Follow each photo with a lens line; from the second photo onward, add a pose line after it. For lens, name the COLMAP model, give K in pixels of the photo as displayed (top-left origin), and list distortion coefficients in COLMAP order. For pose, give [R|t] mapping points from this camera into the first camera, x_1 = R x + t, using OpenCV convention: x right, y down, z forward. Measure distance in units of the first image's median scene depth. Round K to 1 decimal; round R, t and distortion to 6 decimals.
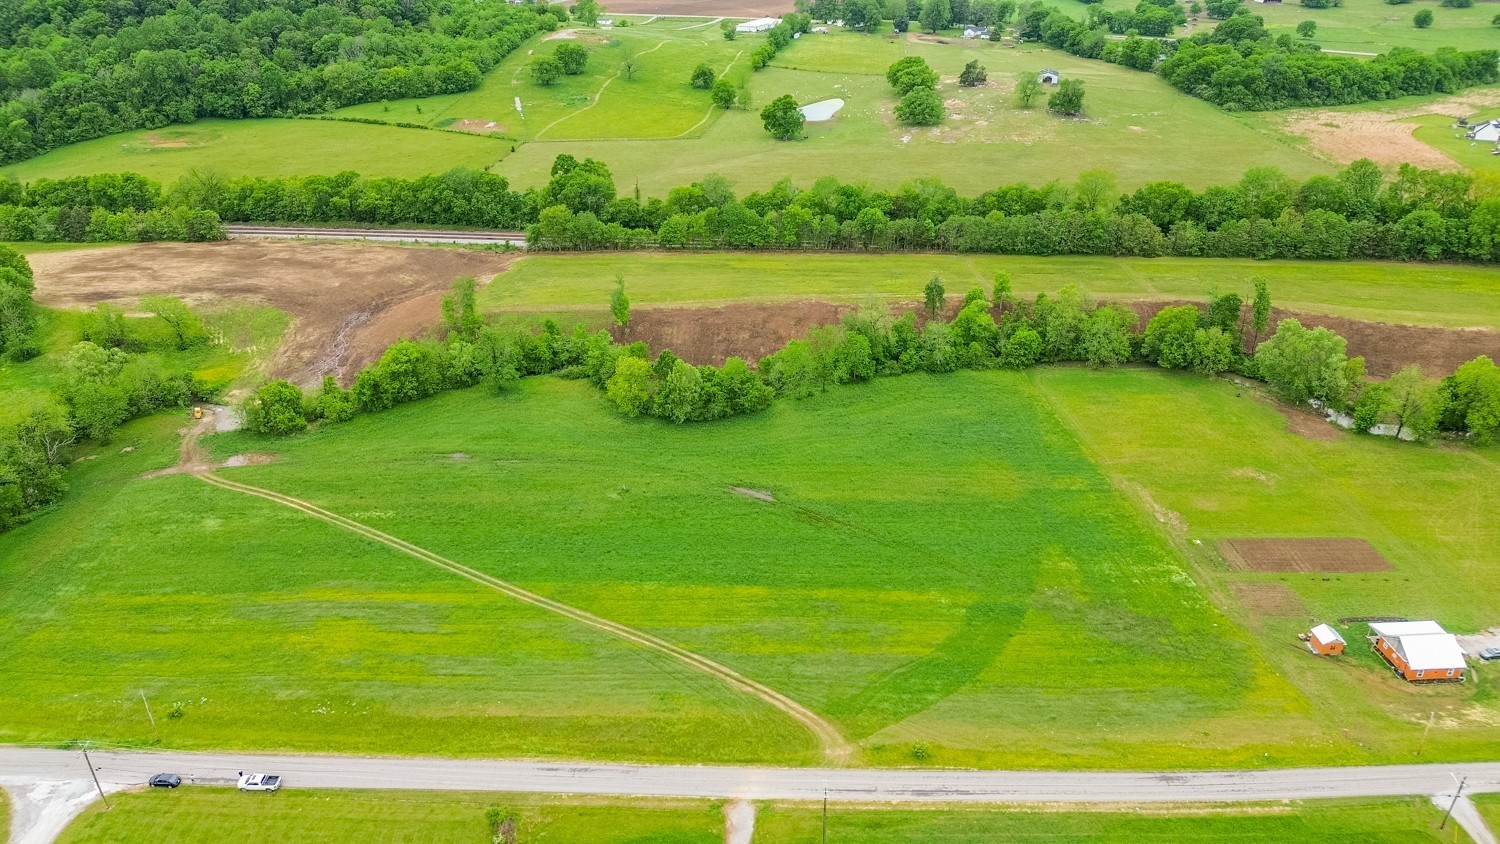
lens RADIAL K [[1056.0, 0, 748.1], [0, 1056.0, 419.9], [0, 0, 1]] dist [0.063212, -0.060674]
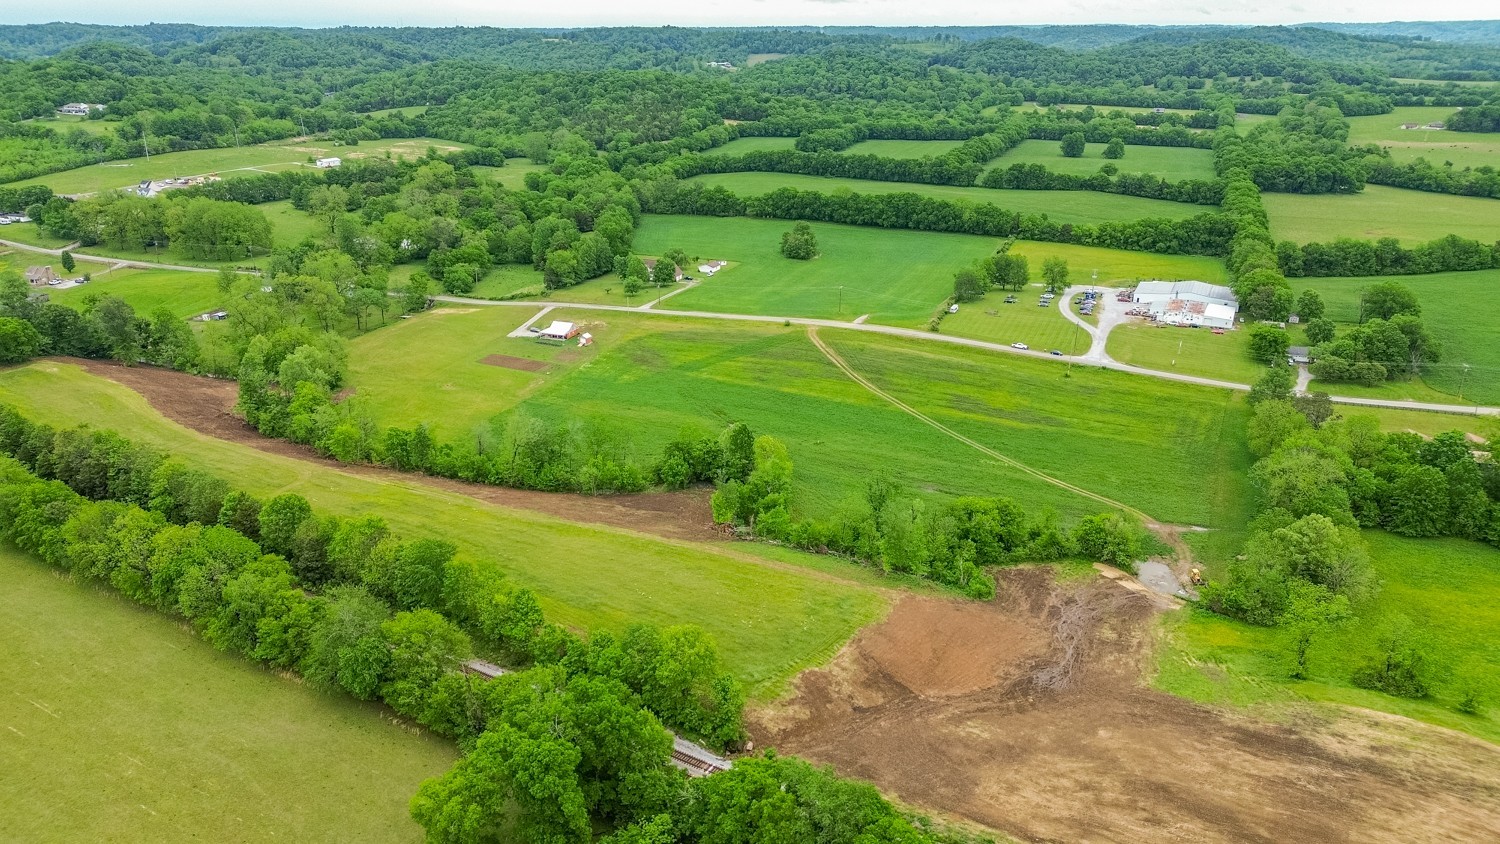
lens RADIAL K [[1061.2, 0, 749.0], [0, 1061.2, 423.6], [0, 0, 1]] dist [0.070315, -0.069779]
pose [[-0.894717, -0.149505, 0.420867, -0.424675], [0.208029, 0.694359, 0.688904, -0.641311], [-0.395228, 0.703927, -0.590154, 1.263409]]
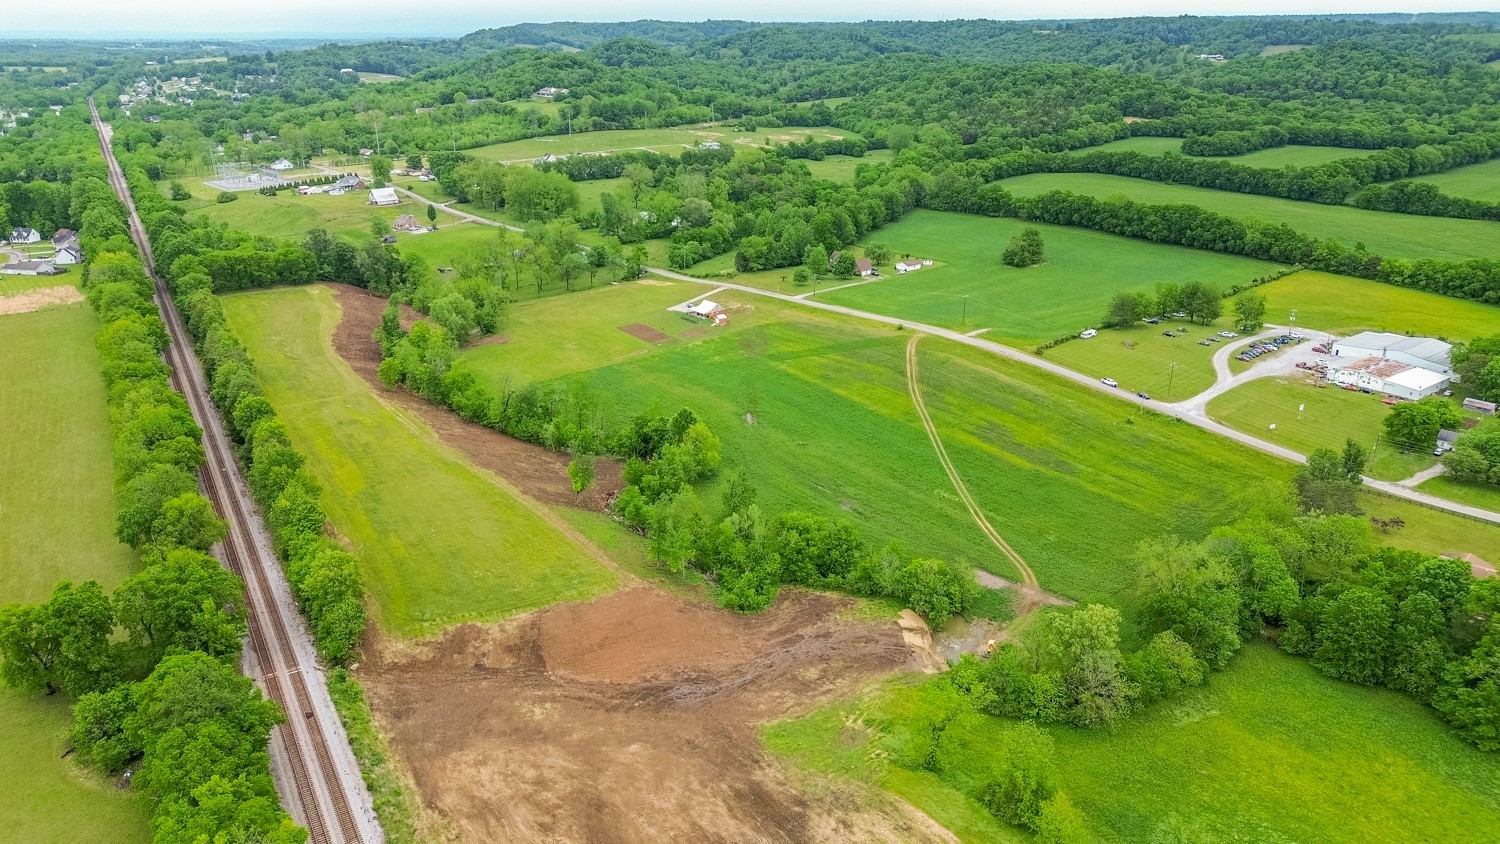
lens RADIAL K [[1061.2, 0, 749.0], [0, 1061.2, 423.6], [0, 0, 1]] dist [0.070315, -0.069779]
pose [[-0.585010, -0.278658, 0.761651, -0.770821], [0.375333, 0.739480, 0.558833, -0.517257], [-0.718949, 0.612796, -0.328014, 1.019042]]
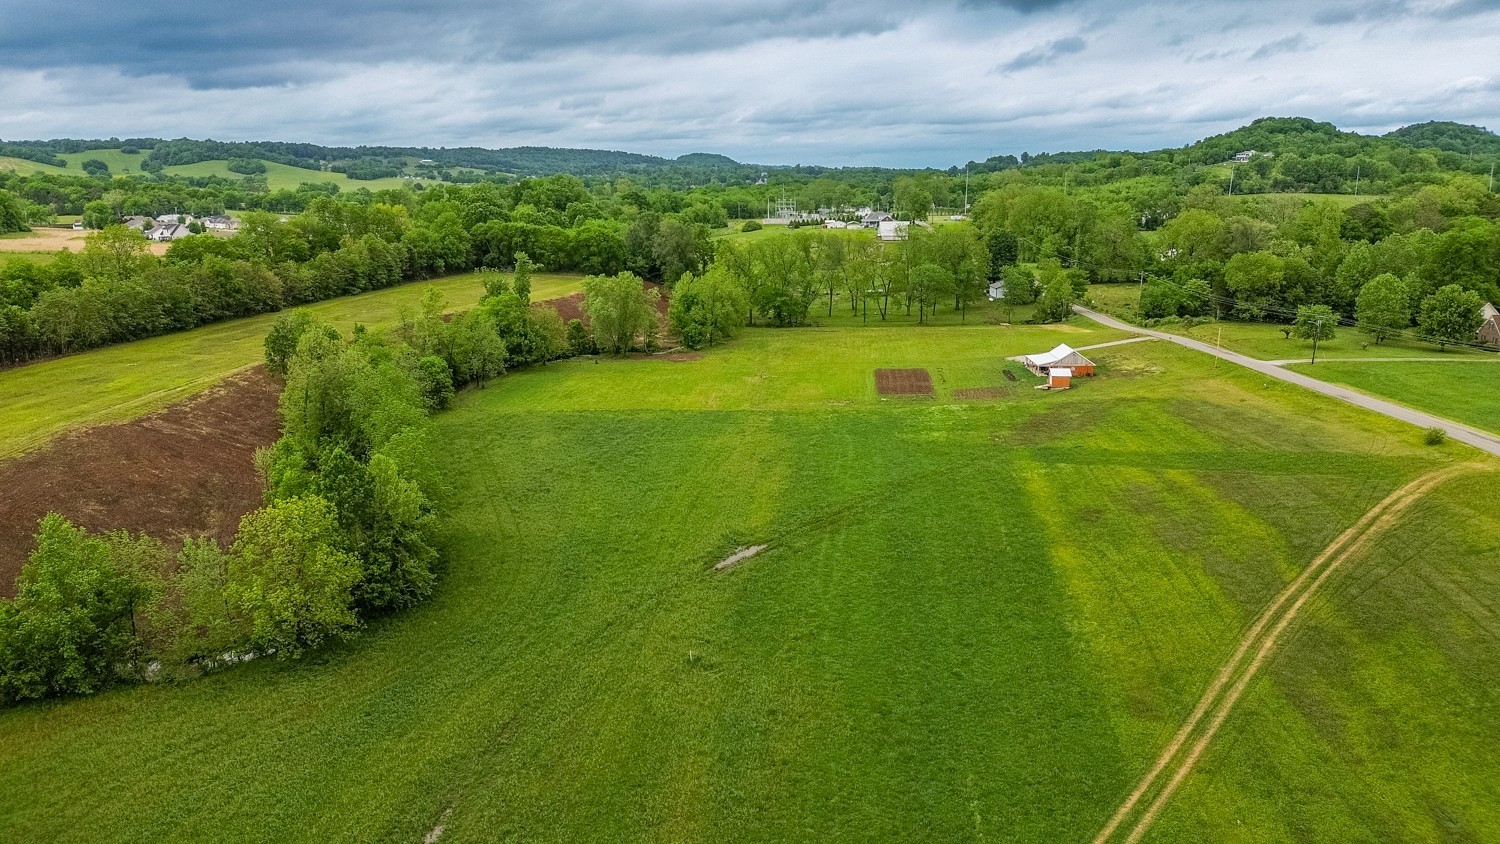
lens RADIAL K [[1061.2, 0, 749.0], [0, 1061.2, 423.6], [0, 0, 1]] dist [0.070315, -0.069779]
pose [[0.099115, -0.229424, 0.968267, -0.348164], [0.453629, 0.876483, 0.161241, -0.052938], [-0.885662, 0.423252, 0.190946, 0.587512]]
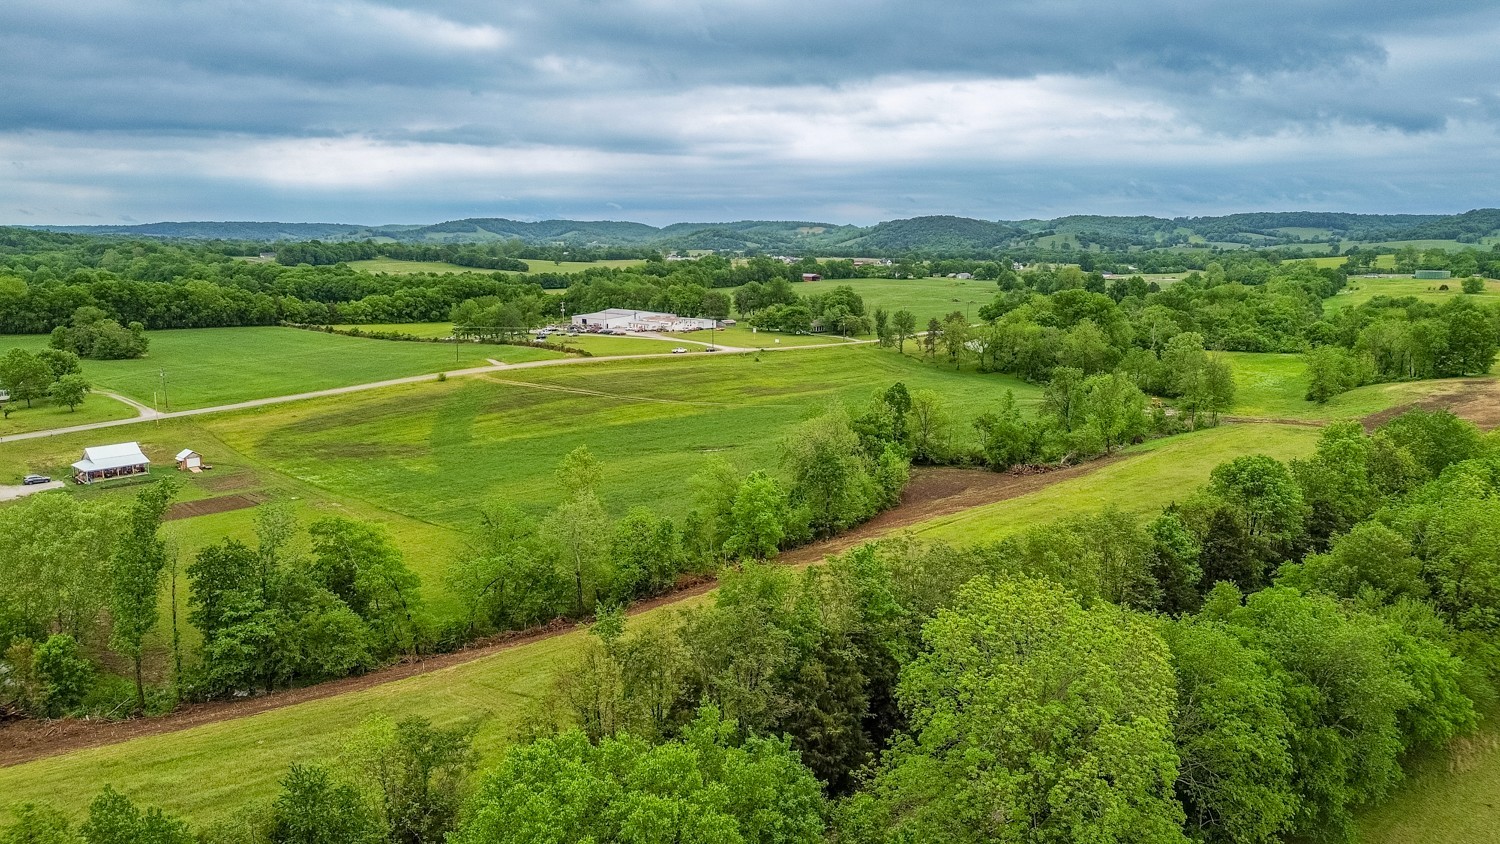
lens RADIAL K [[1064.9, 0, 750.1], [0, 1064.9, 420.8], [0, 0, 1]] dist [0.053004, -0.046972]
pose [[-0.728920, 0.124139, -0.673249, 0.479569], [-0.304542, 0.821960, 0.481285, -0.332424], [0.613131, 0.555851, -0.561338, 1.101039]]
